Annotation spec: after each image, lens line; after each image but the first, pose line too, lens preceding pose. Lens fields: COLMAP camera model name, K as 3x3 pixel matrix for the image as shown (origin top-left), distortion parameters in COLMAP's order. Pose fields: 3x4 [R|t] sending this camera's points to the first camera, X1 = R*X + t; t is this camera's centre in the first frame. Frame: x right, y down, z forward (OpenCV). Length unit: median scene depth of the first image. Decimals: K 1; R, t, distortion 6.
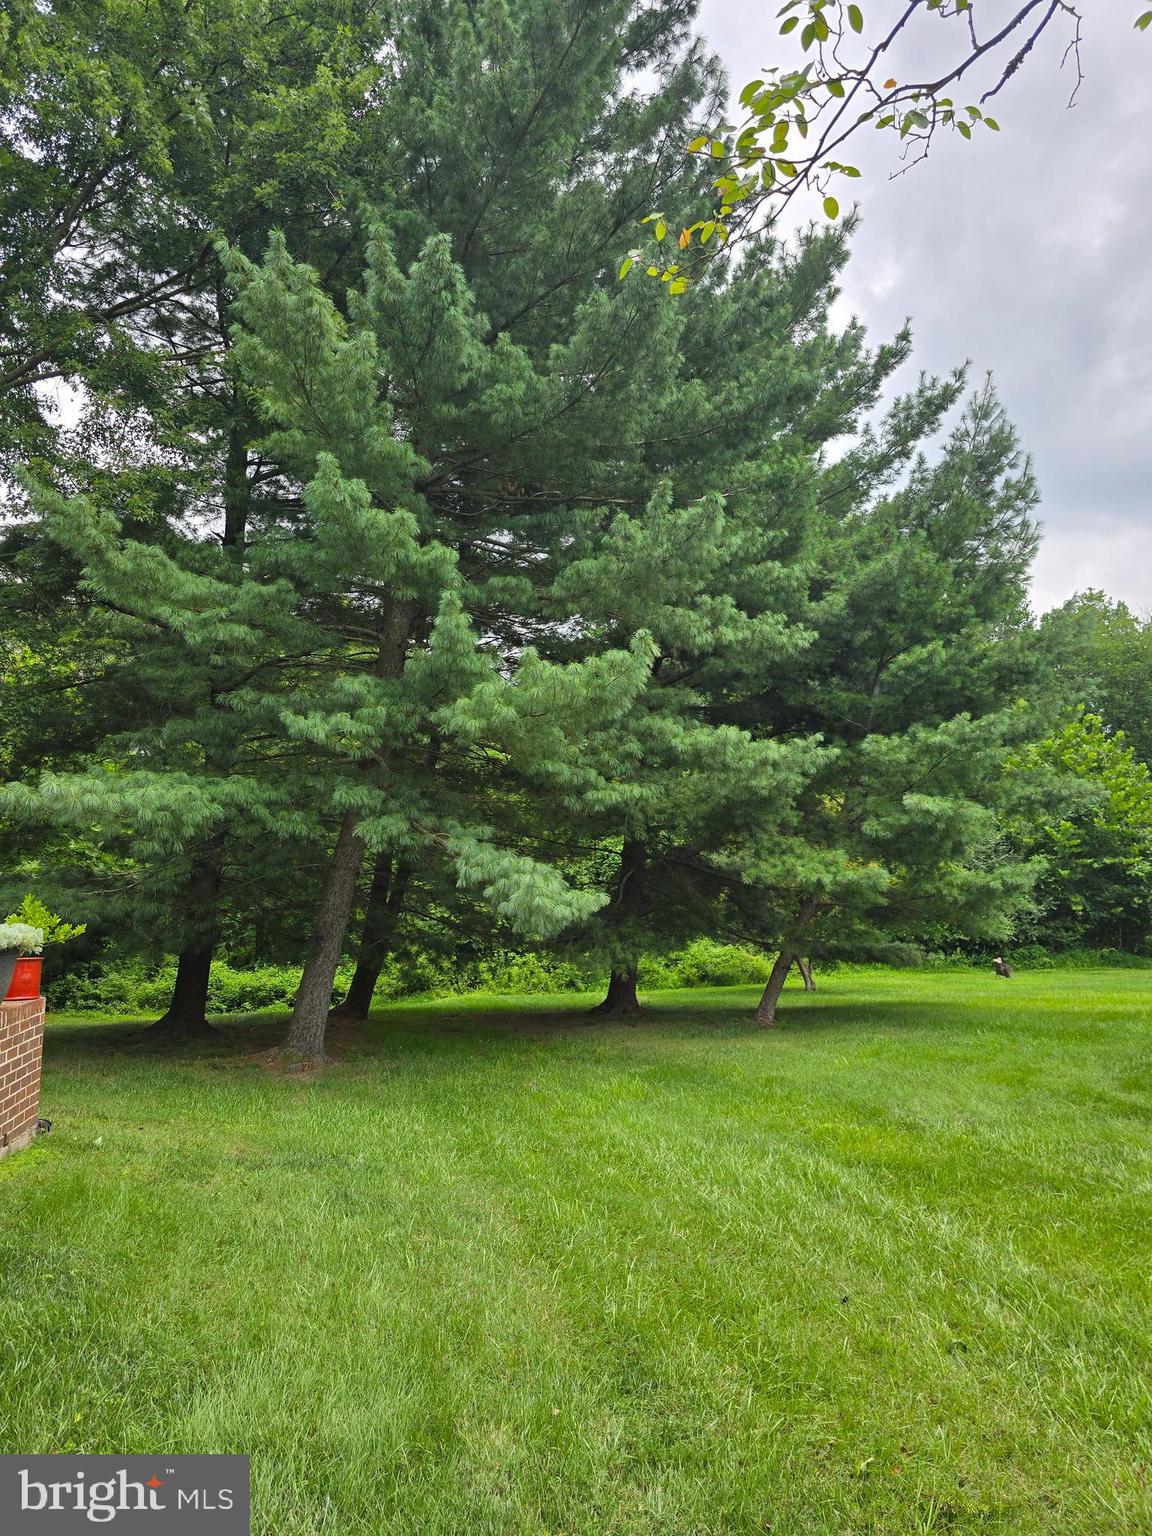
lens RADIAL K [[1050.9, 0, 576.0], [0, 1050.9, 768.0], [0, 0, 1]] dist [0.048290, -0.003796]
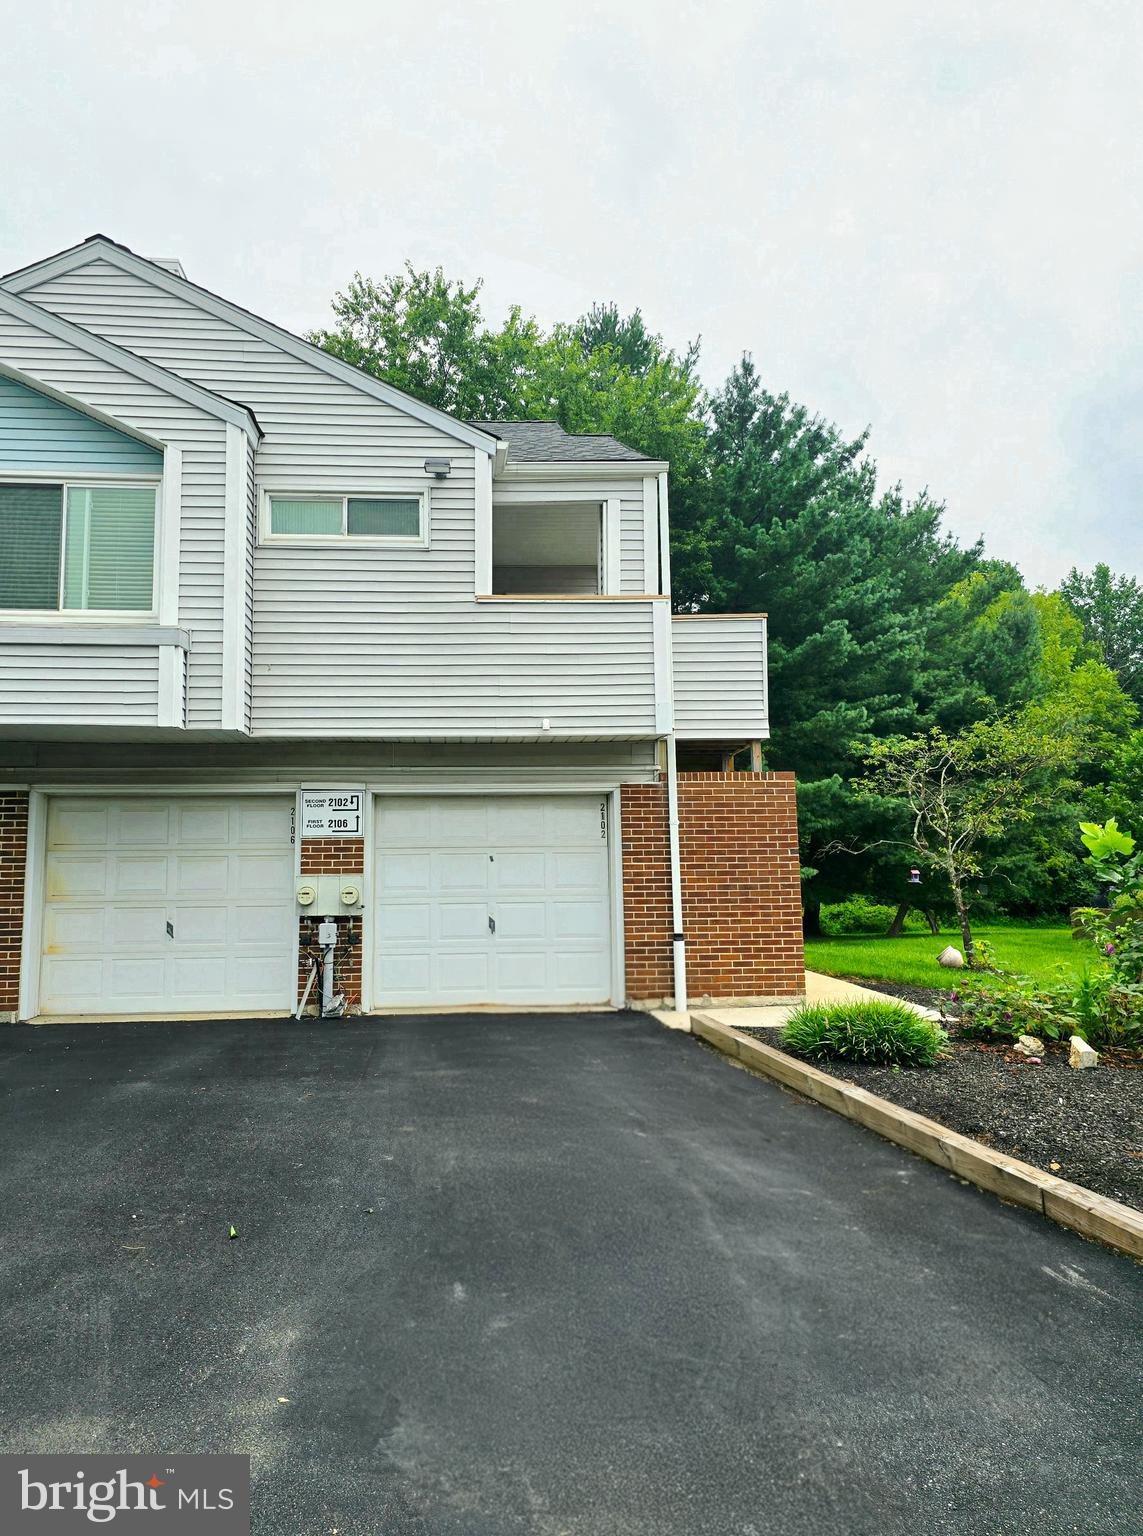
lens RADIAL K [[1033.2, 0, 571.5], [0, 1033.2, 768.0], [0, 0, 1]] dist [0.035418, -0.000143]
pose [[0.988866, -0.002452, -0.148792, -0.111597], [0.006764, 0.999571, 0.028481, -0.113484], [0.148658, -0.029170, 0.988458, -0.902278]]
